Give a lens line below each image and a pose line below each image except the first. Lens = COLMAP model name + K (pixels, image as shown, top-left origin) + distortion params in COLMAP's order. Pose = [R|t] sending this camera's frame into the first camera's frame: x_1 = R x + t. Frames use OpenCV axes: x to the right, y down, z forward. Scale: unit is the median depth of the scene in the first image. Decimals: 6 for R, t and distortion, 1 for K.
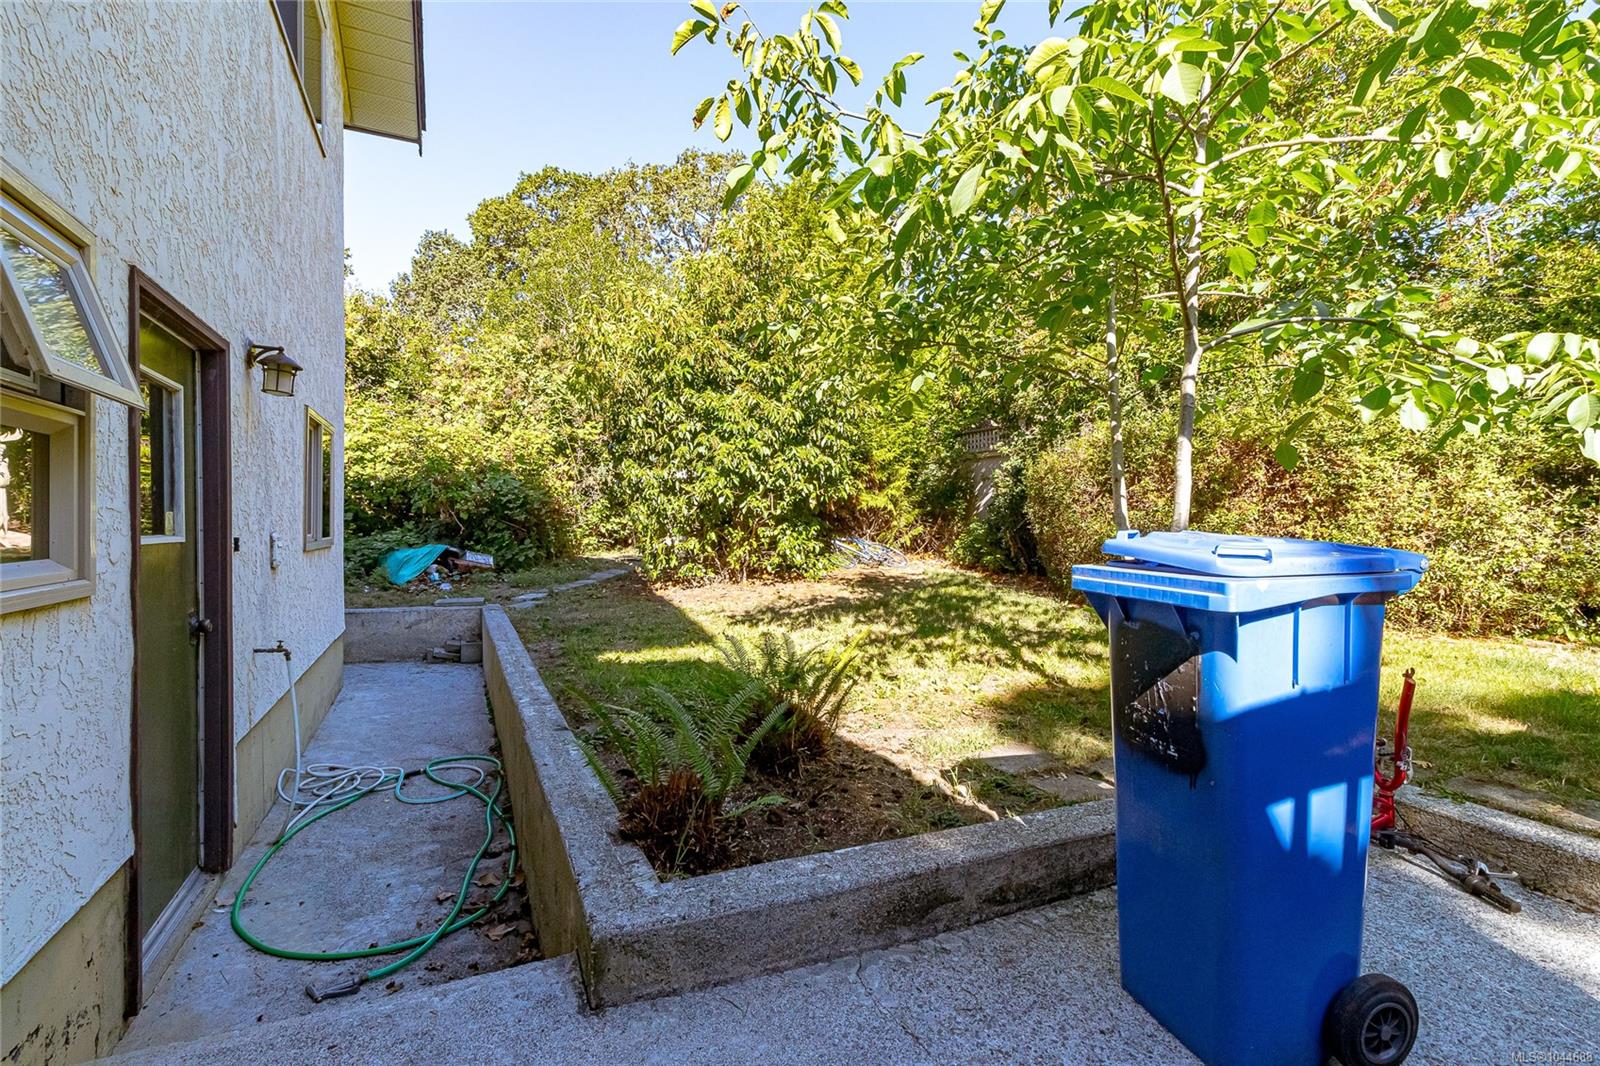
lens RADIAL K [[769.3, 0, 789.8], [0, 769.3, 539.0], [0, 0, 1]] dist [0.004290, -0.000330]
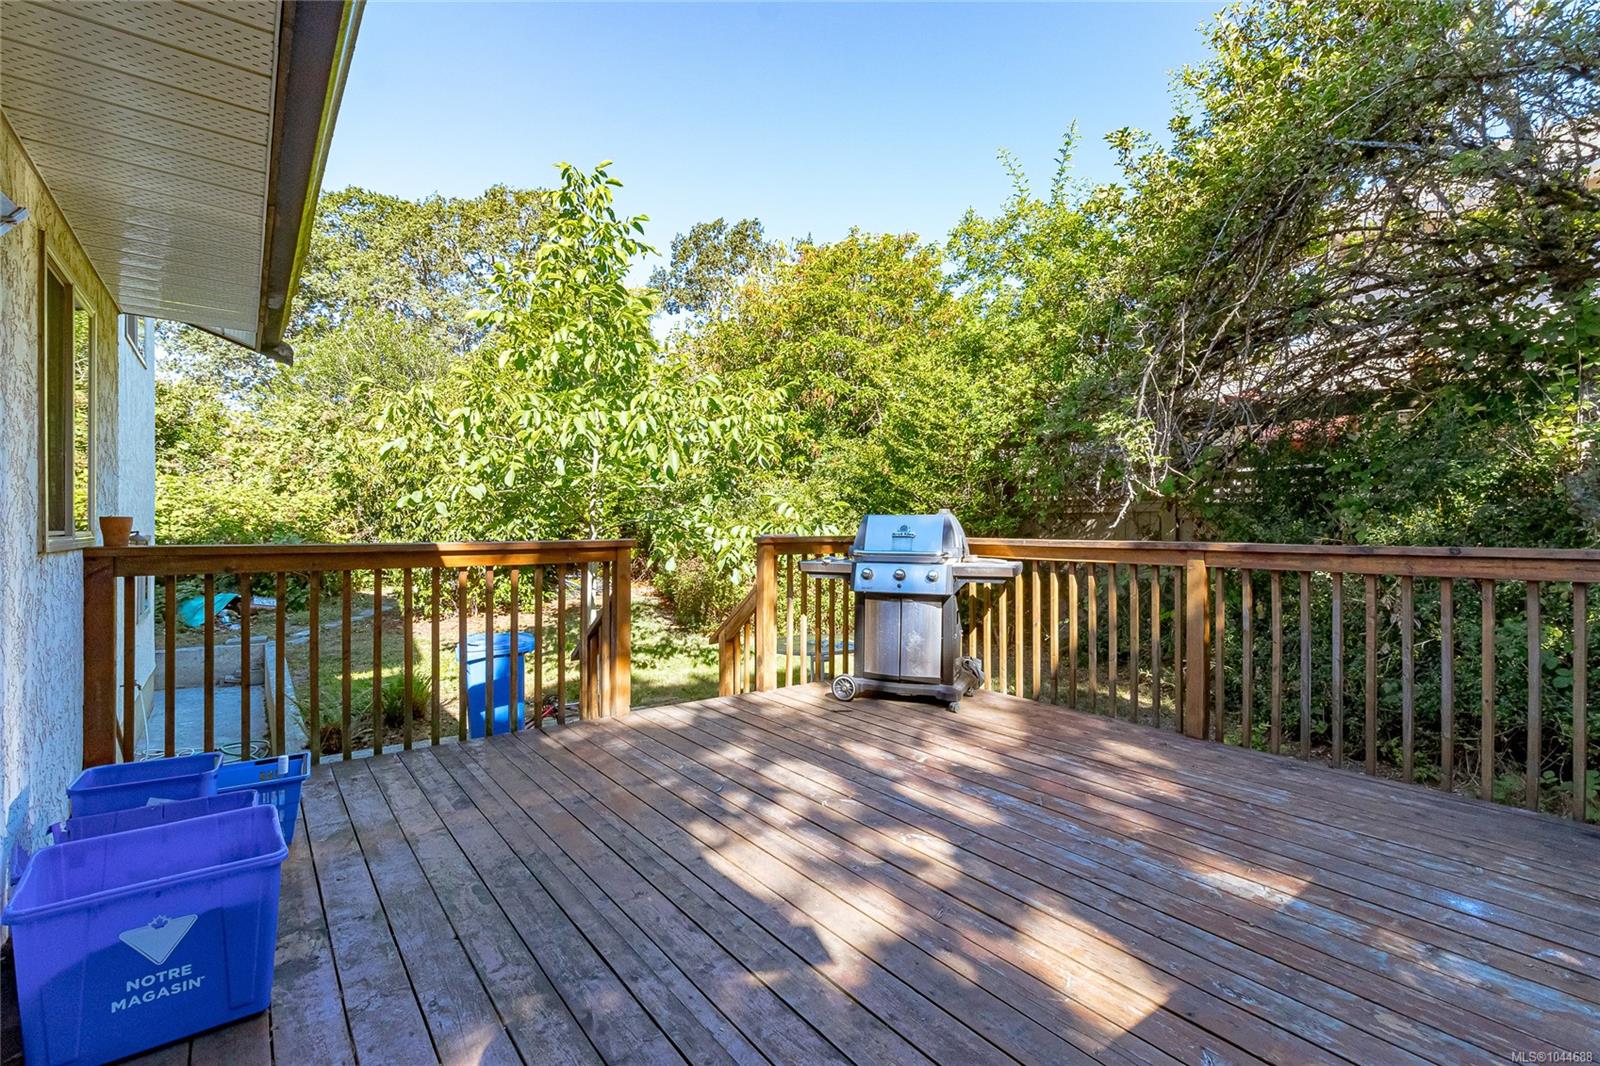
lens RADIAL K [[769.3, 0, 799.1], [0, 769.3, 521.4], [0, 0, 1]] dist [0.004290, -0.000330]
pose [[0.978185, -0.011503, 0.207419, 0.167807], [0.016025, 0.999669, -0.020137, -0.058212], [-0.207118, 0.023022, 0.978045, -0.367258]]
